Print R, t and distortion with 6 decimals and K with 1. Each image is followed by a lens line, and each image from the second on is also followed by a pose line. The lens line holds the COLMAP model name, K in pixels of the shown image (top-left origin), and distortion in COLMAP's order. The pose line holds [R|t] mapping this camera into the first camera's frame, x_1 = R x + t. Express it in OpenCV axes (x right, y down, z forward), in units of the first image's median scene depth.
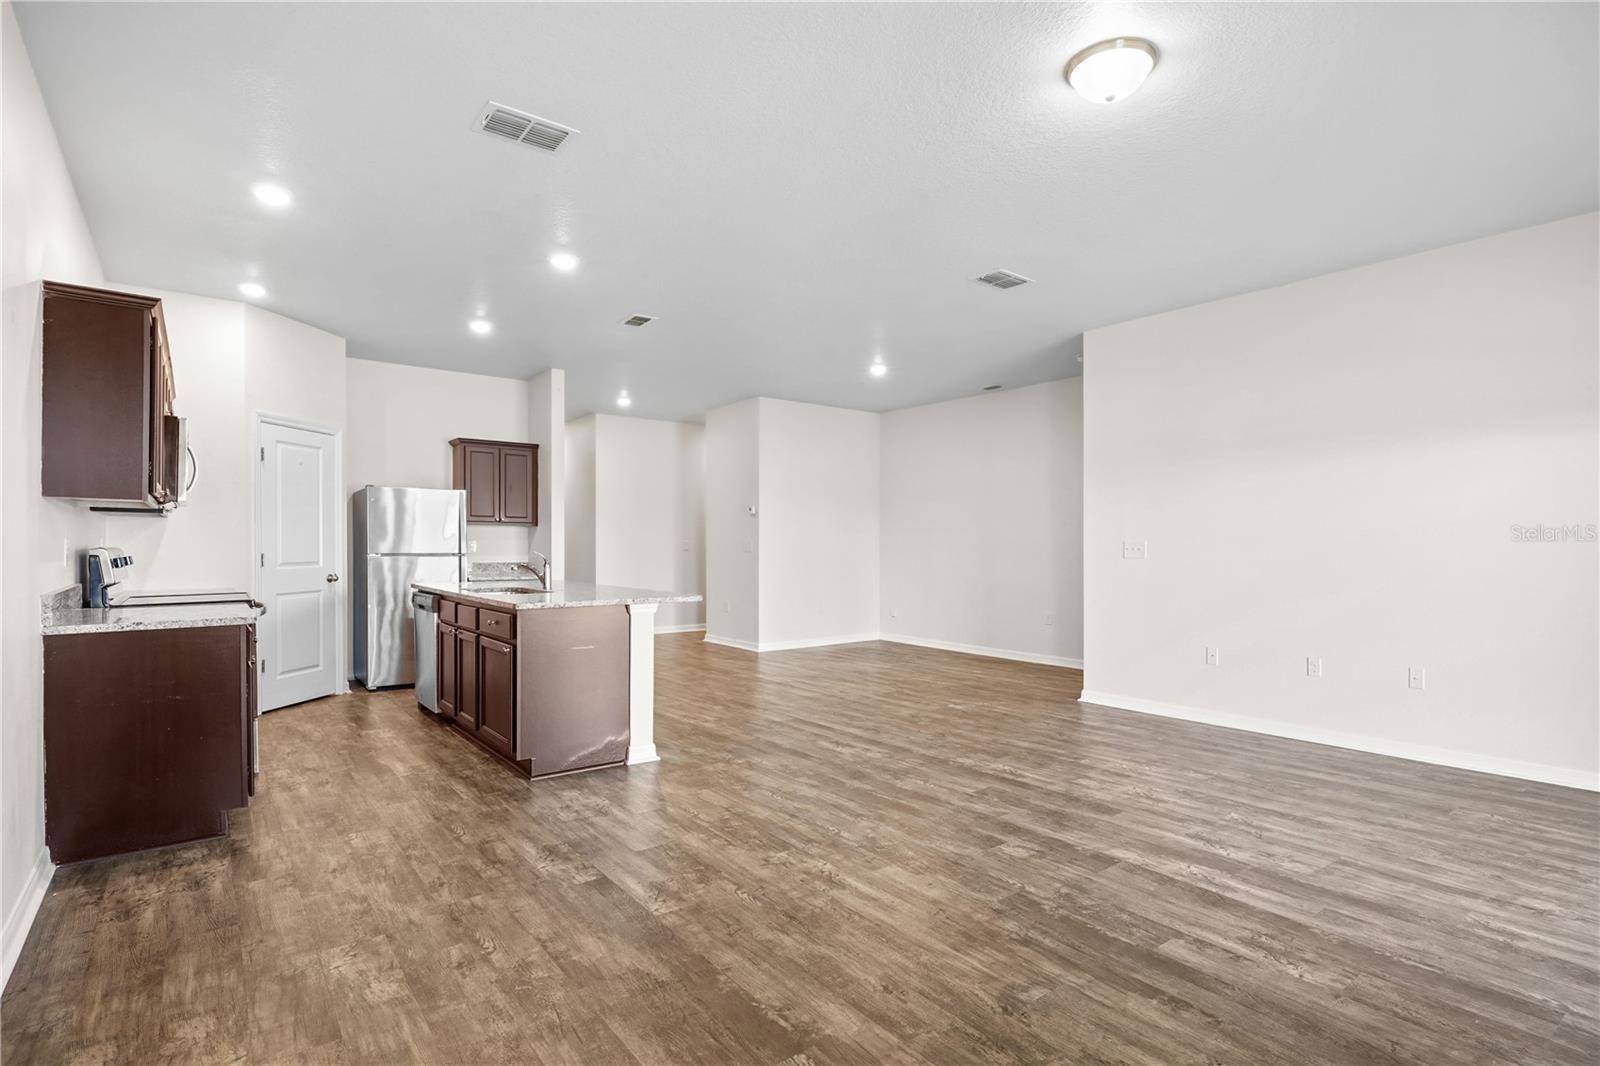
lens RADIAL K [[771.6, 0, 795.0], [0, 771.6, 534.0], [0, 0, 1]] dist [0.002168, -0.001466]
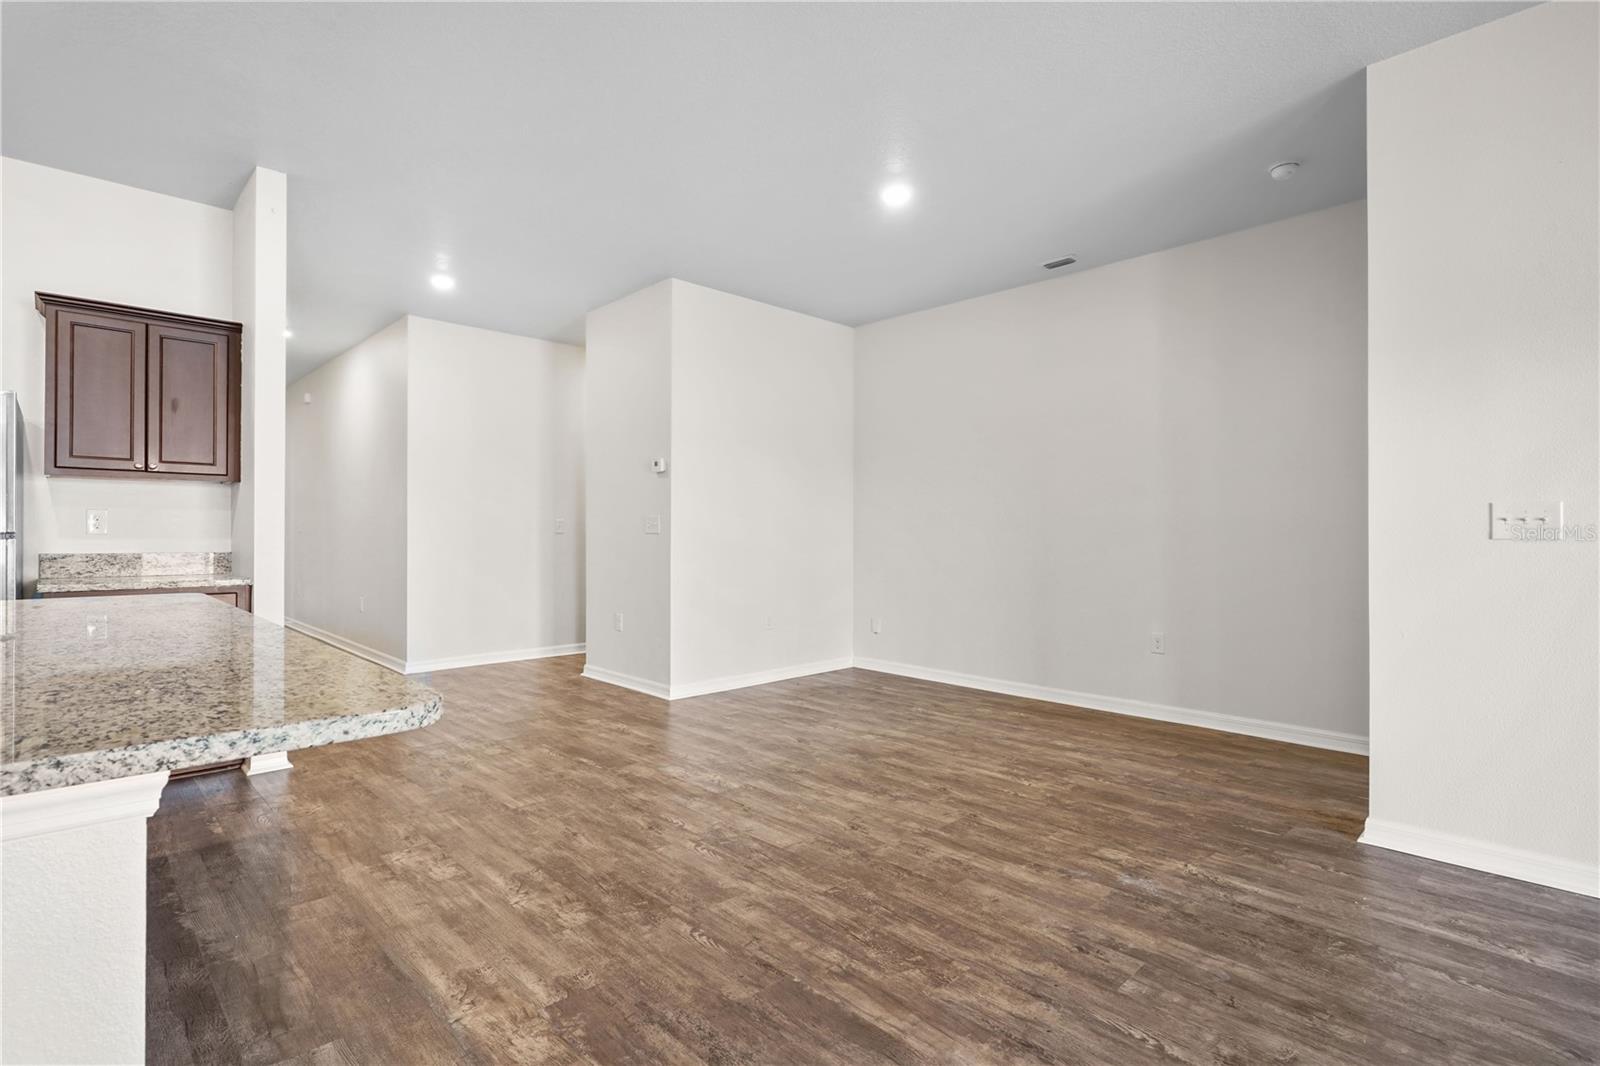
lens RADIAL K [[776.8, 0, 810.3], [0, 776.8, 530.3], [0, 0, 1]] dist [0.001337, 0.000360]
pose [[0.988163, -0.001696, 0.153397, -0.032201], [0.002622, 0.999980, -0.005838, 0.023518], [-0.153384, 0.006171, 0.988147, 0.383731]]
